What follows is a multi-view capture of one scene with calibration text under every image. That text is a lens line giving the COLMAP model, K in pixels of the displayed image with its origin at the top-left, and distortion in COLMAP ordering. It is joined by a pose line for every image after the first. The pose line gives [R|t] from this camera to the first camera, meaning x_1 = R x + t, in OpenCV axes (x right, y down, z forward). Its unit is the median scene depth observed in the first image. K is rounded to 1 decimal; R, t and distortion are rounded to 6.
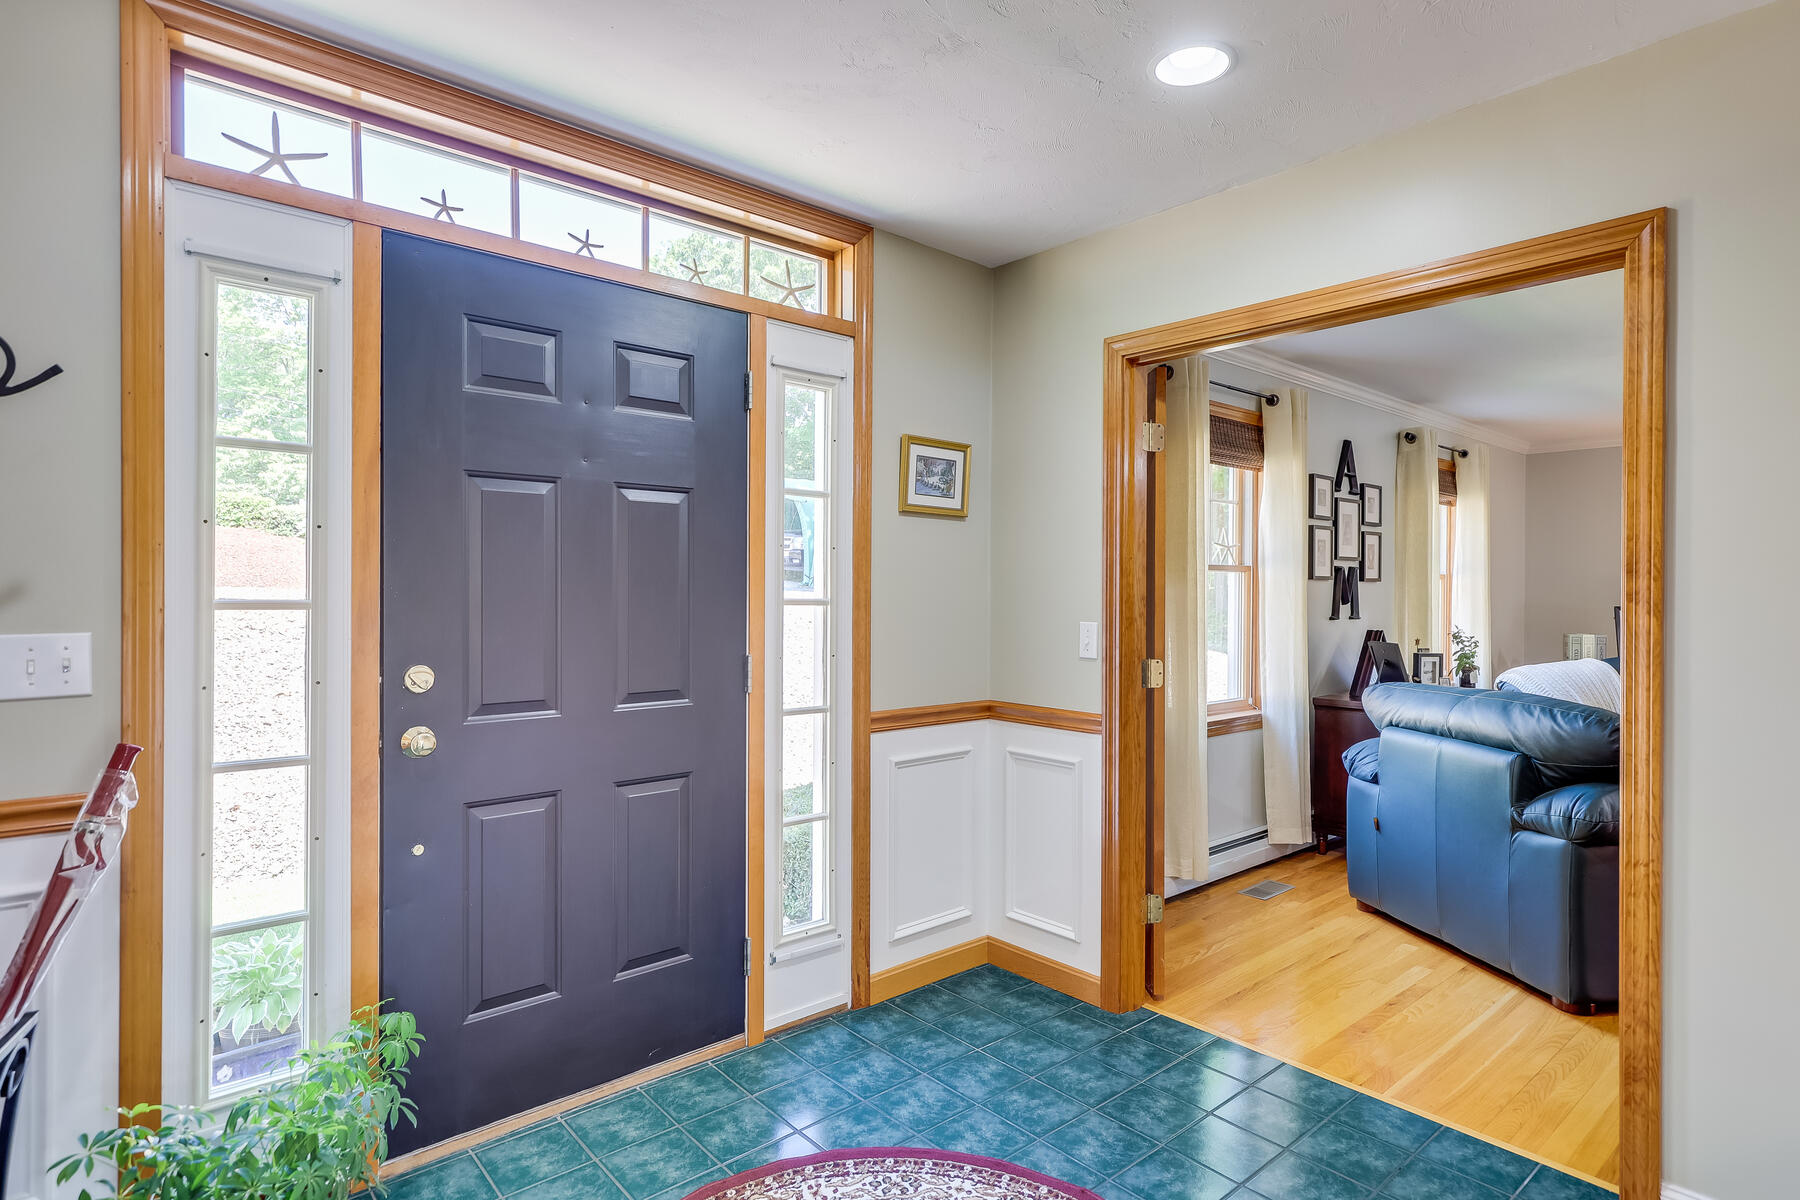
lens RADIAL K [[933.1, 0, 910.0], [0, 933.1, 602.2], [0, 0, 1]] dist [-0.000337, 0.000012]
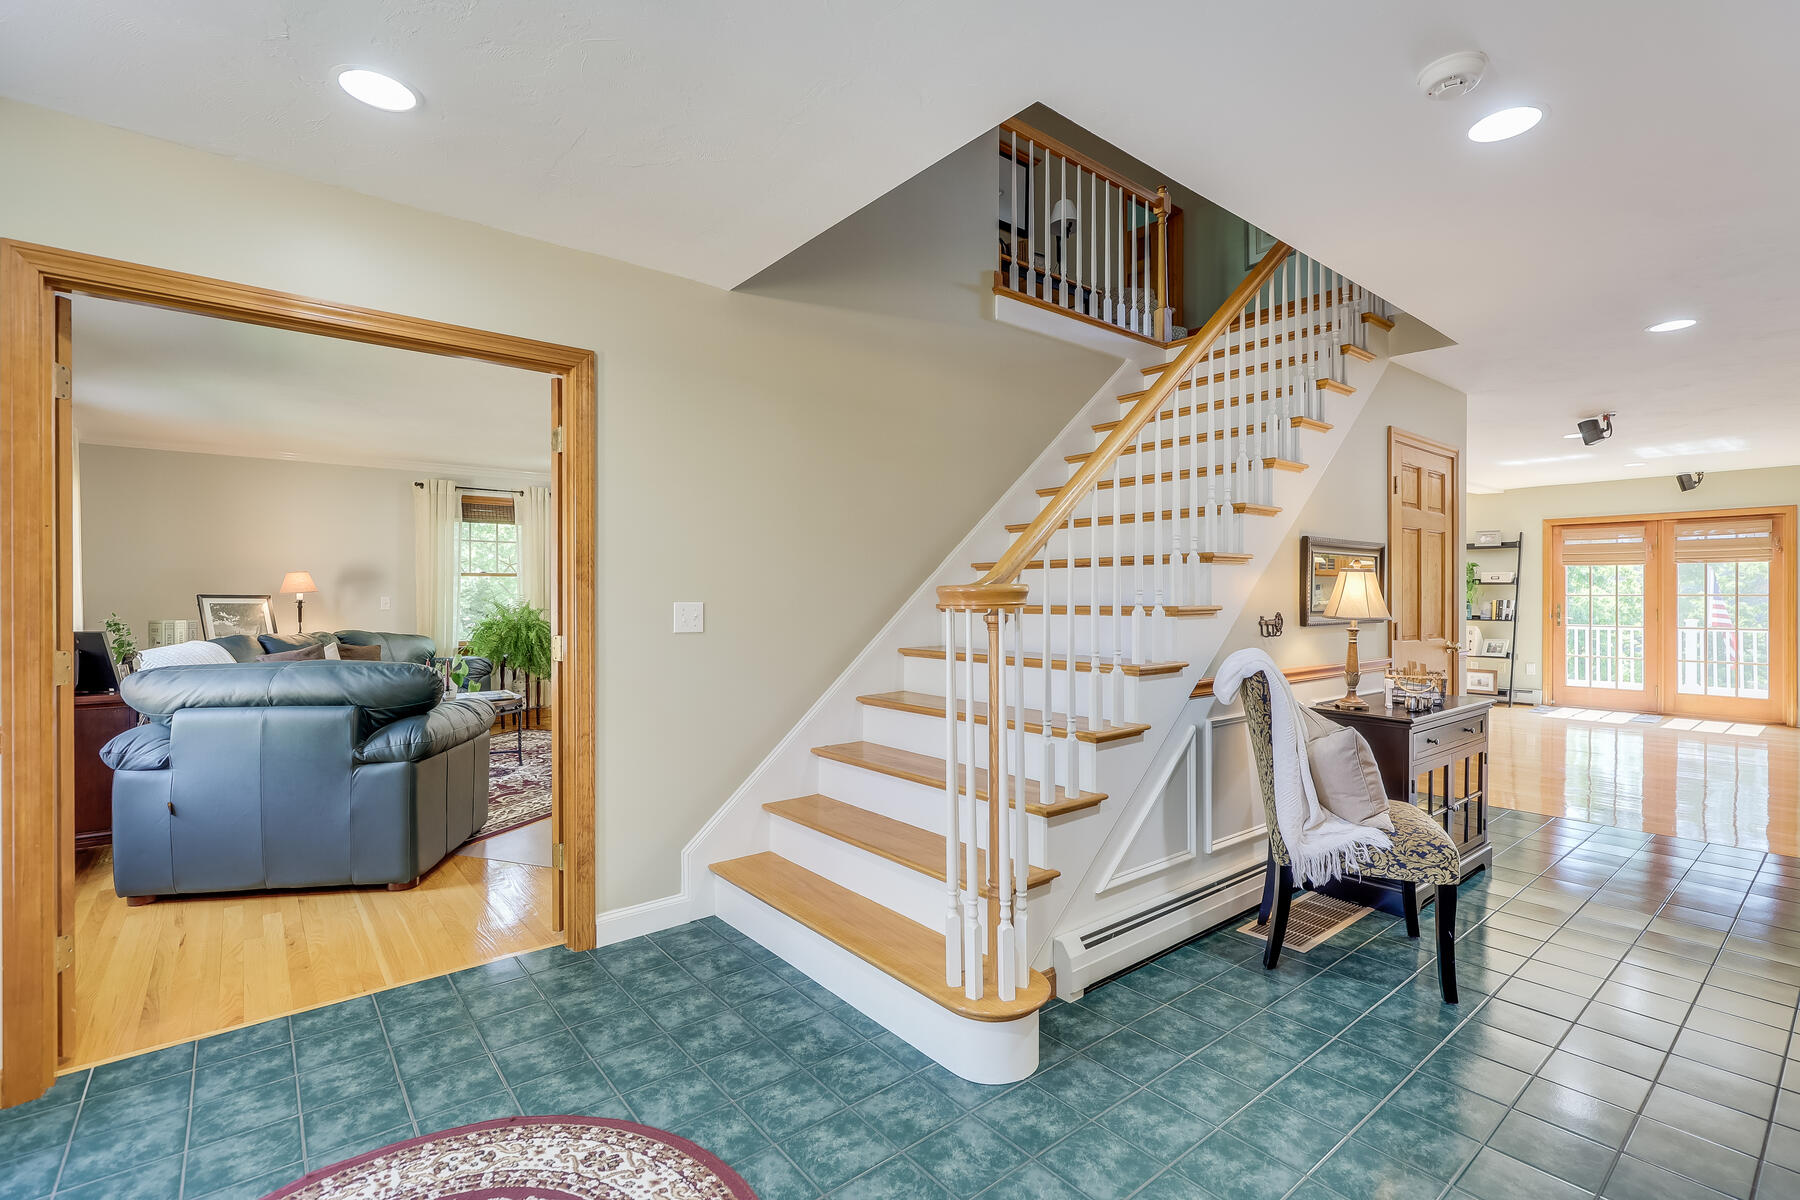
lens RADIAL K [[827.0, 0, 906.5], [0, 827.0, 600.6], [0, 0, 1]] dist [-0.001570, -0.000257]
pose [[0.039364, -0.011440, 0.999159, -0.344395], [0.009448, 0.999894, 0.011076, 0.013443], [-0.999180, 0.009004, 0.039468, 0.178359]]
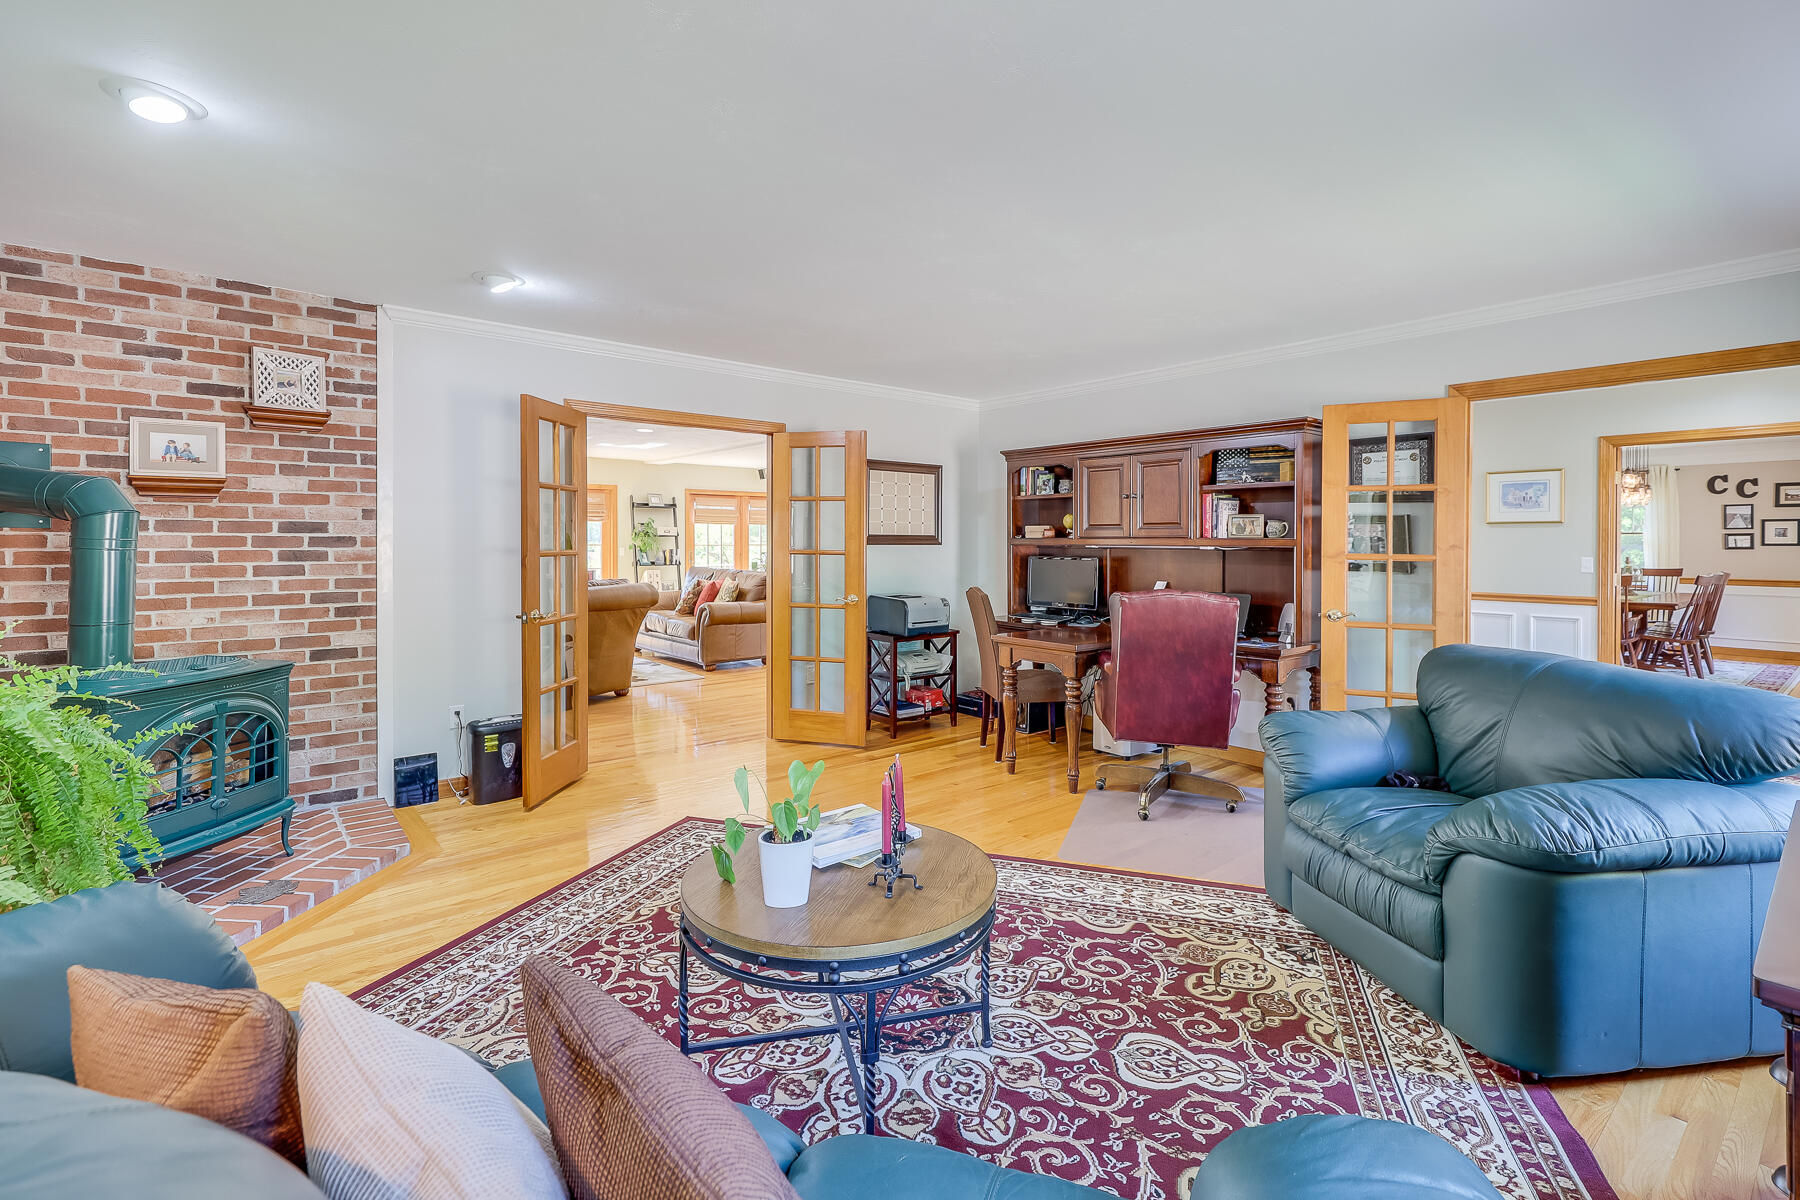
lens RADIAL K [[933.1, 0, 861.4], [0, 933.1, 555.6], [0, 0, 1]] dist [-0.000337, 0.000012]
pose [[-0.999883, -0.002446, -0.015121, 1.494920], [-0.002840, 0.999656, 0.026066, -0.013512], [0.015052, 0.026106, -0.999546, 2.069918]]
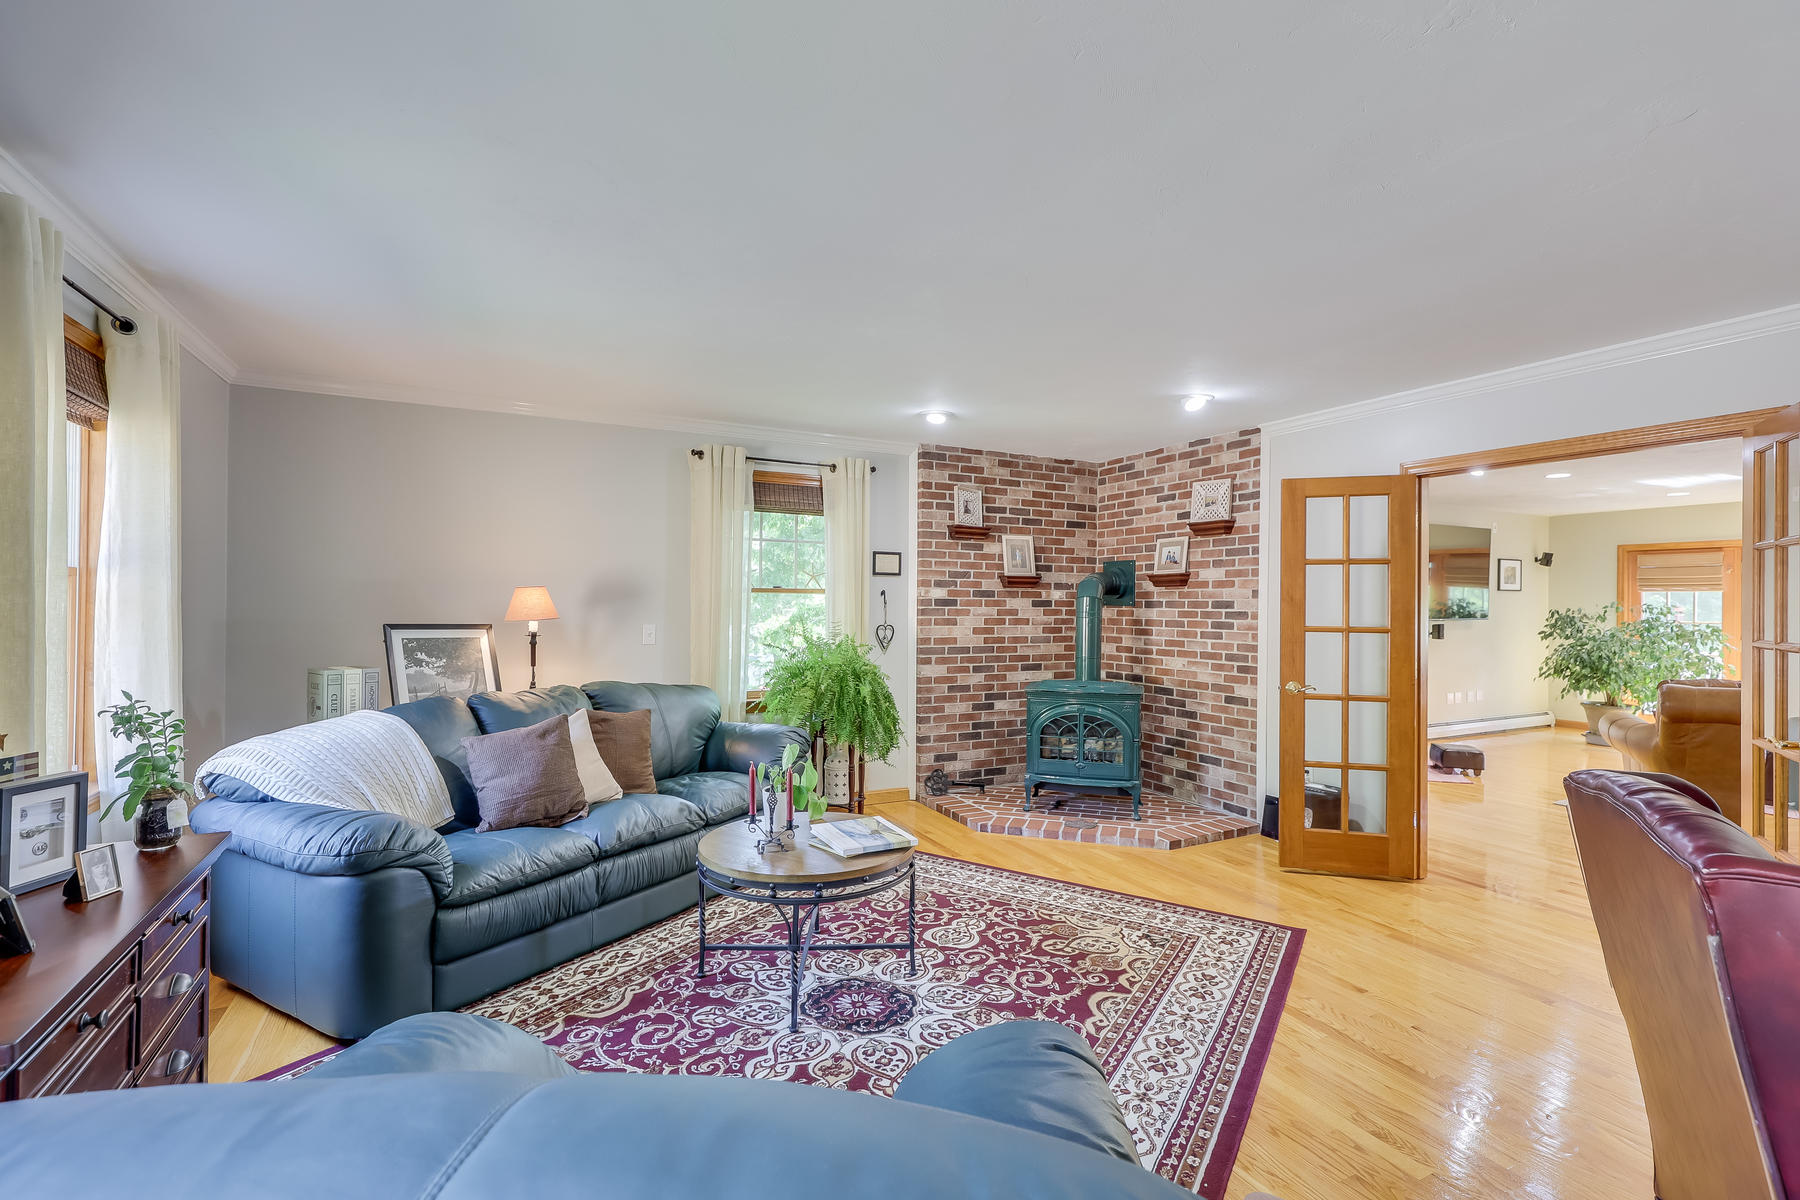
lens RADIAL K [[827.0, 0, 904.7], [0, 827.0, 606.5], [0, 0, 1]] dist [-0.001570, -0.000257]
pose [[0.247948, -0.000169, 0.968773, 0.448367], [0.001680, 0.999999, -0.000255, -0.014035], [-0.968772, 0.001691, 0.247948, 0.810119]]
